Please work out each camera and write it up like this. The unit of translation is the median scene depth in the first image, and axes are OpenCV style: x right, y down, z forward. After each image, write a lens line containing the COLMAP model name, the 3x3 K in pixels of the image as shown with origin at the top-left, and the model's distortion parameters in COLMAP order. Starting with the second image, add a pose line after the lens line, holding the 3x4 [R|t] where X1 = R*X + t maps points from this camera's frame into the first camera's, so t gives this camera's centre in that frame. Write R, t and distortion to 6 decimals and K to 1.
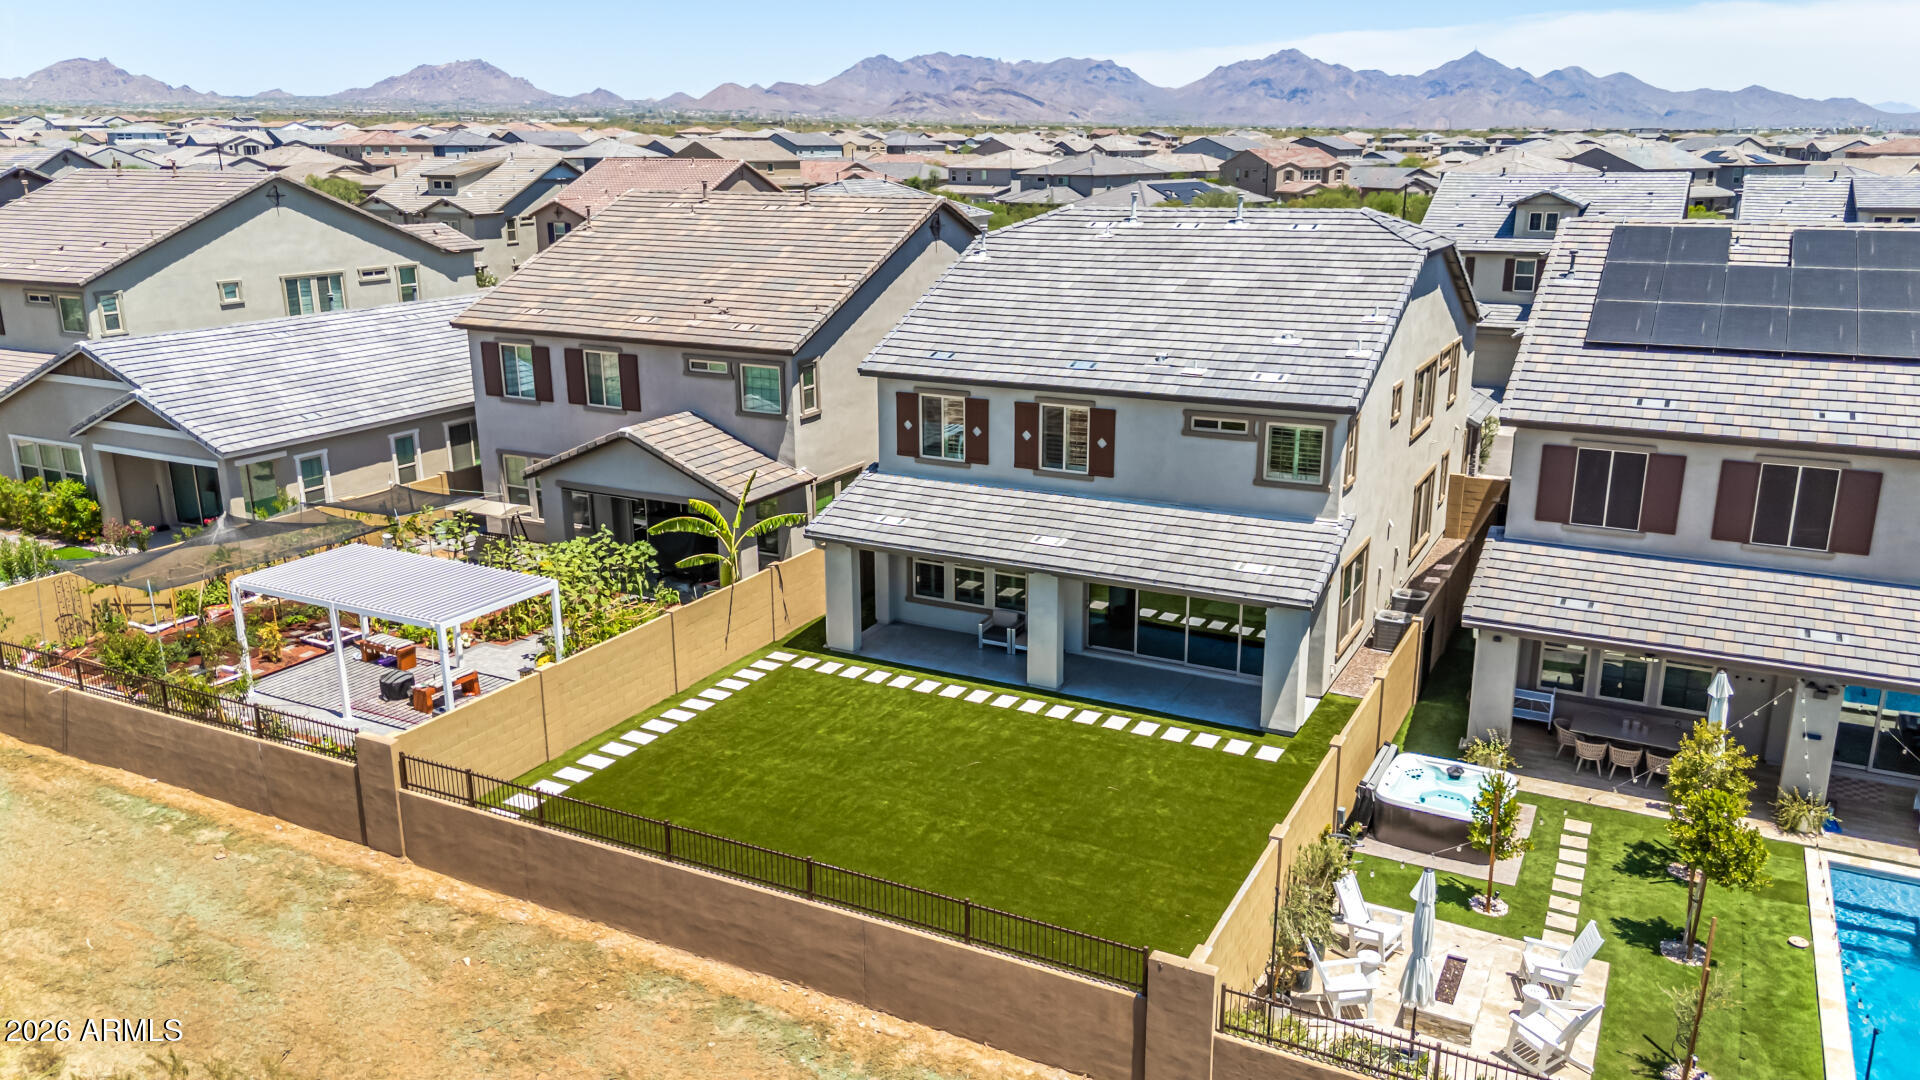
lens RADIAL K [[1416.3, 0, 952.3], [0, 1416.3, 539.9], [0, 0, 1]] dist [0.051101, -0.037842]
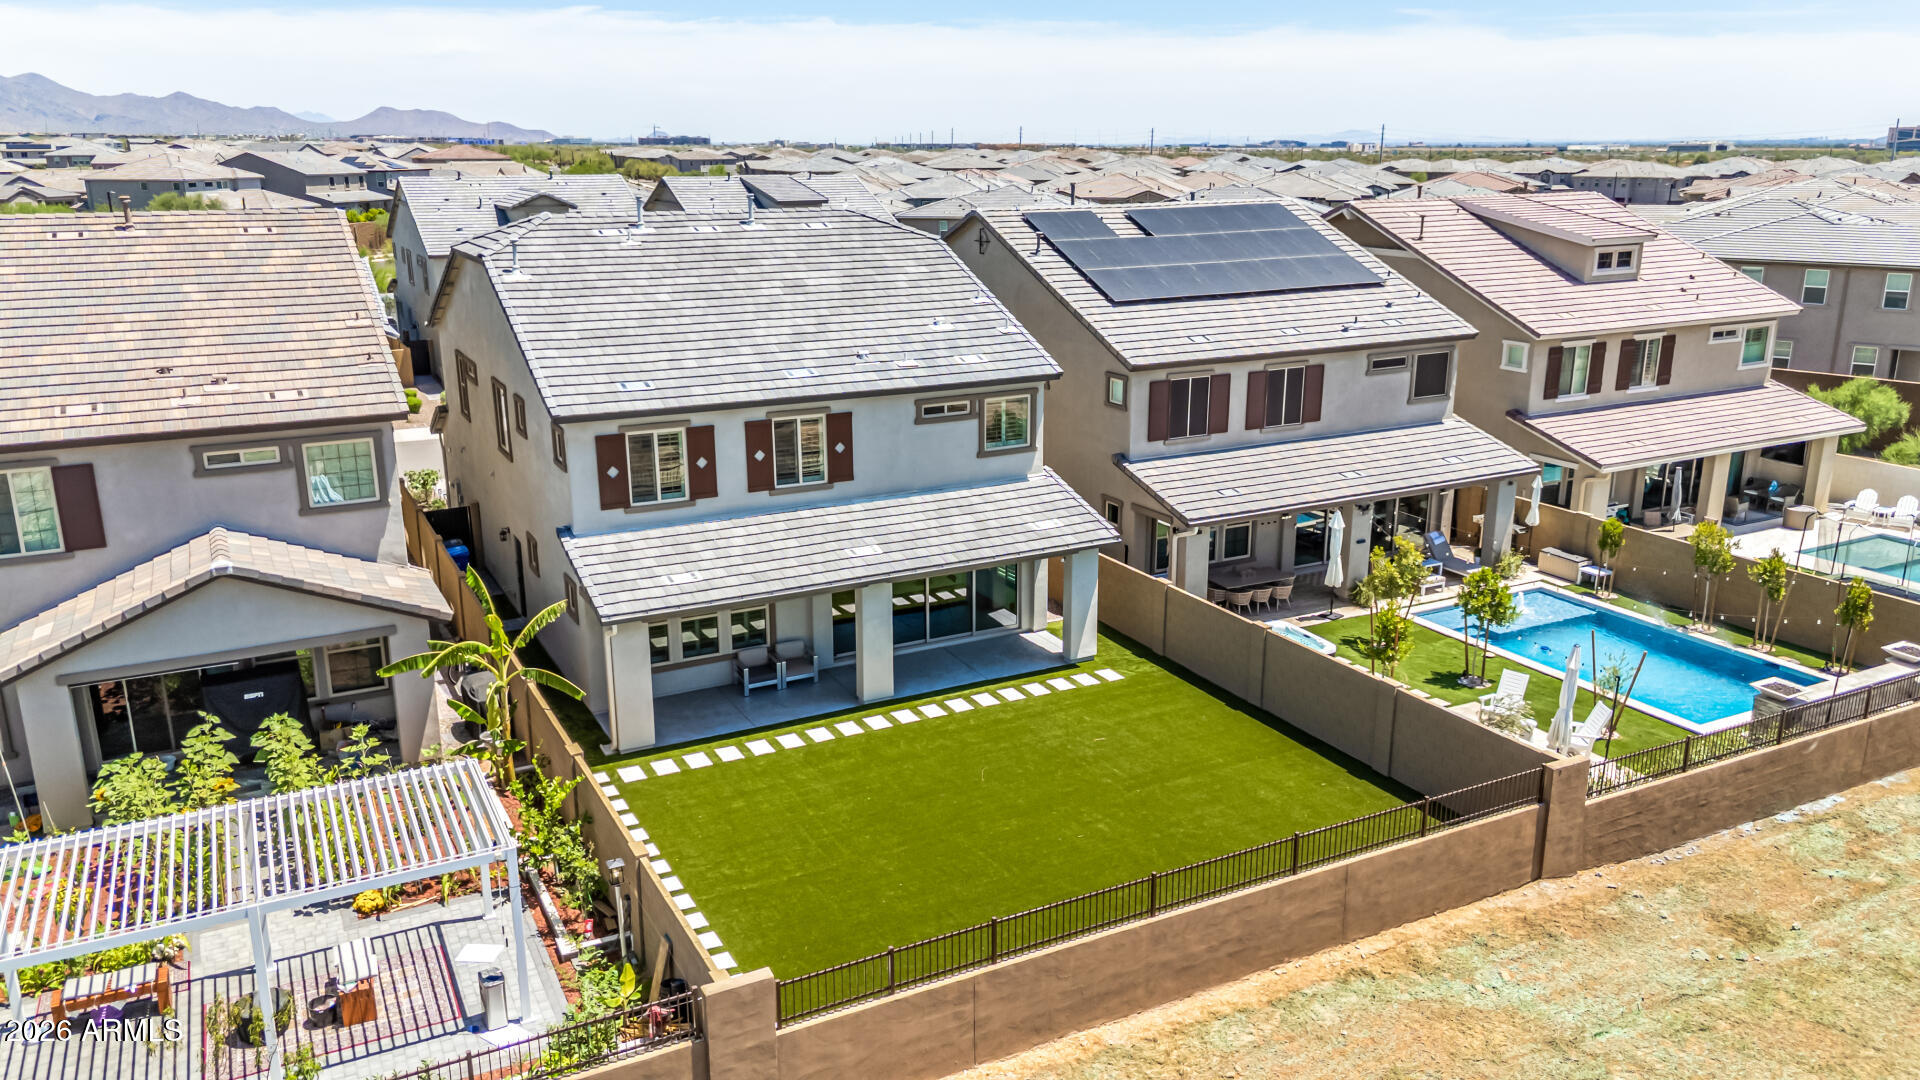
lens RADIAL K [[1416.3, 0, 967.5], [0, 1416.3, 543.8], [0, 0, 1]] dist [0.051101, -0.037842]
pose [[0.565343, -0.223147, 0.794099, -0.634871], [0.224336, 0.968019, 0.112308, -0.093489], [-0.793763, 0.114653, 0.597323, 0.346033]]
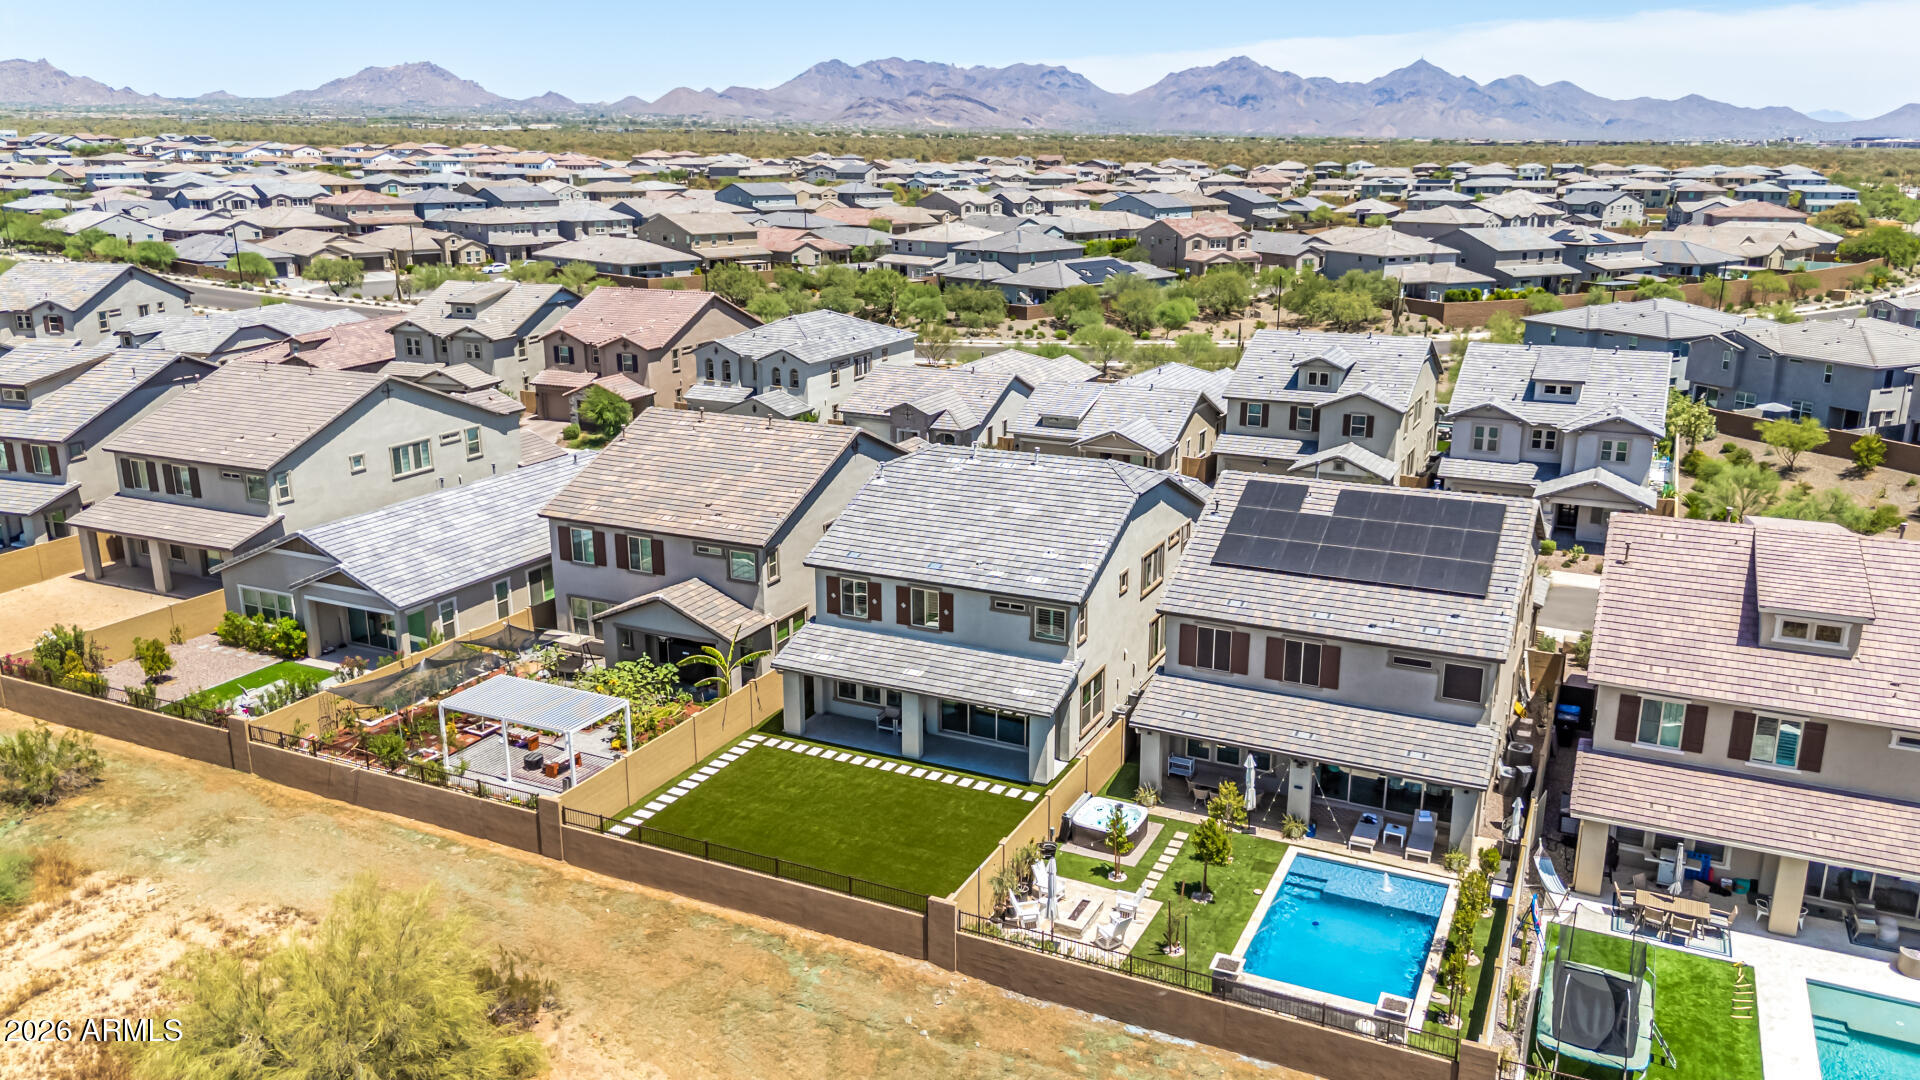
lens RADIAL K [[1416.3, 0, 964.7], [0, 1416.3, 532.4], [0, 0, 1]] dist [0.051101, -0.037842]
pose [[0.999194, -0.003090, 0.040027, 0.059435], [0.003384, 0.999968, -0.007281, -0.151125], [-0.040003, 0.007411, 0.999172, -0.700104]]
